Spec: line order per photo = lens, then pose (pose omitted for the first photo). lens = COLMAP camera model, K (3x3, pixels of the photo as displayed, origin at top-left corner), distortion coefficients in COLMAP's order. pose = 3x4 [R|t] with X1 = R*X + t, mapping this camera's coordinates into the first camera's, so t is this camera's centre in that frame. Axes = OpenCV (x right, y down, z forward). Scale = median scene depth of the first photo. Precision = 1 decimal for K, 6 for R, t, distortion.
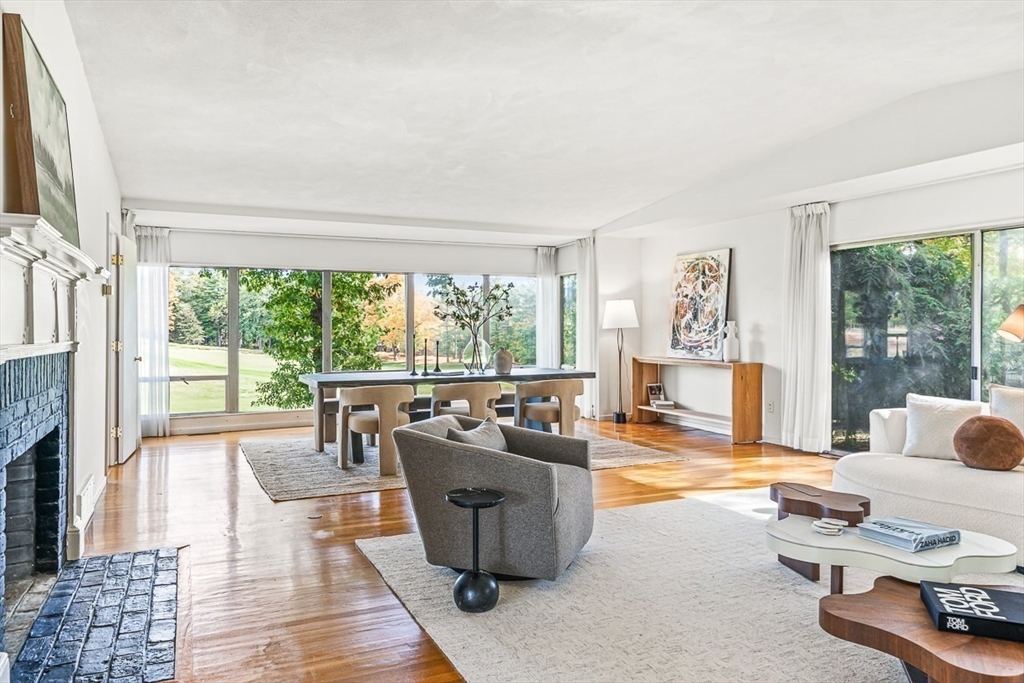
lens RADIAL K [[690.8, 0, 511.8], [0, 690.8, 328.0], [0, 0, 1]] dist [-0.002337, 0.001048]
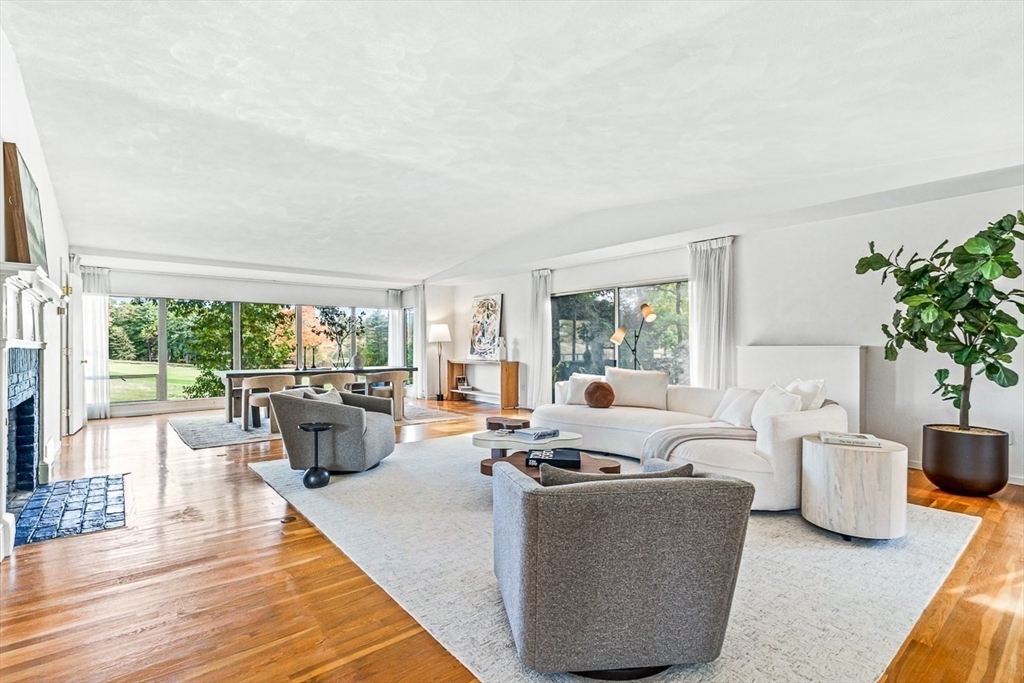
lens RADIAL K [[474.7, 0, 512.8], [0, 474.7, 349.7], [0, 0, 1]] dist [0.000099, -0.000611]
pose [[0.968360, -0.002303, 0.249547, 0.052985], [0.000726, 0.999979, 0.006410, 0.013511], [-0.249556, -0.006026, 0.968342, -0.130599]]
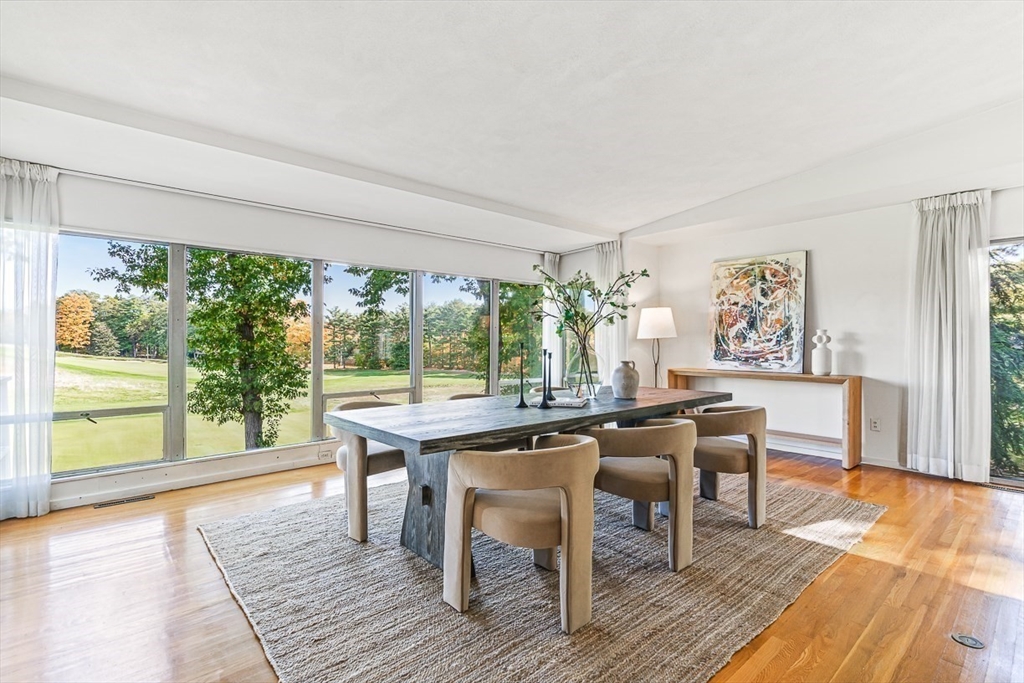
lens RADIAL K [[474.7, 0, 518.0], [0, 474.7, 343.7], [0, 0, 1]] dist [0.000099, -0.000611]
pose [[0.961384, 0.002900, 0.275195, -0.227855], [-0.002983, 0.999996, -0.000118, 0.009619], [-0.275194, -0.000708, 0.961389, 0.503003]]
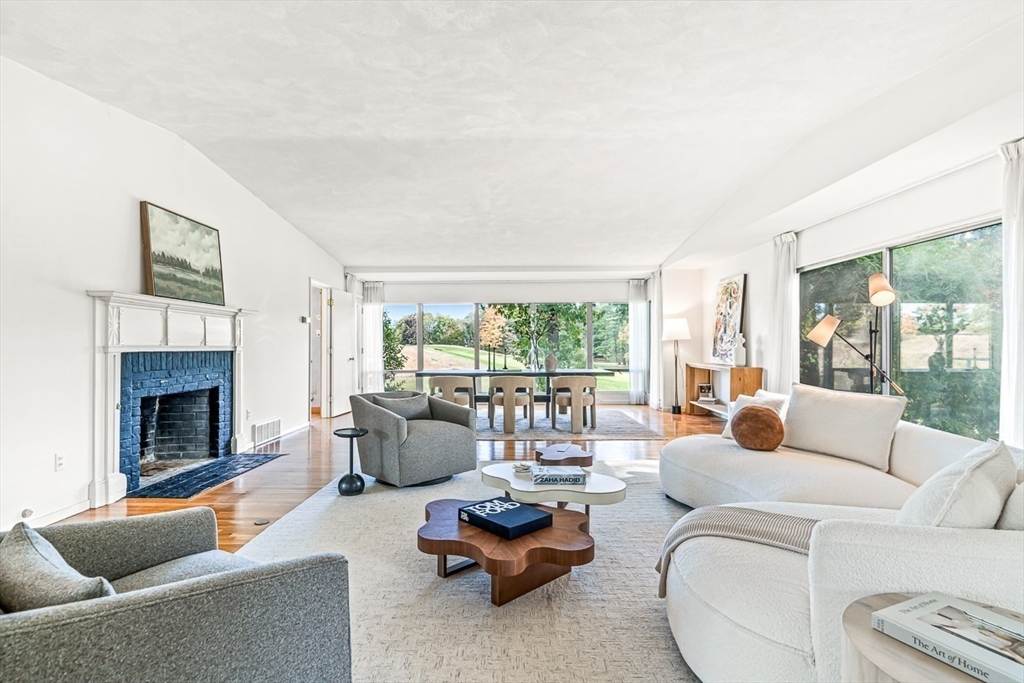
lens RADIAL K [[522.9, 0, 510.0], [0, 522.9, 344.6], [0, 0, 1]] dist [0.002837, -0.000700]
pose [[0.903228, -0.001557, -0.429158, 0.341040], [0.002653, 0.999995, 0.001956, 0.006869], [0.429152, -0.002905, 0.903227, -0.015351]]
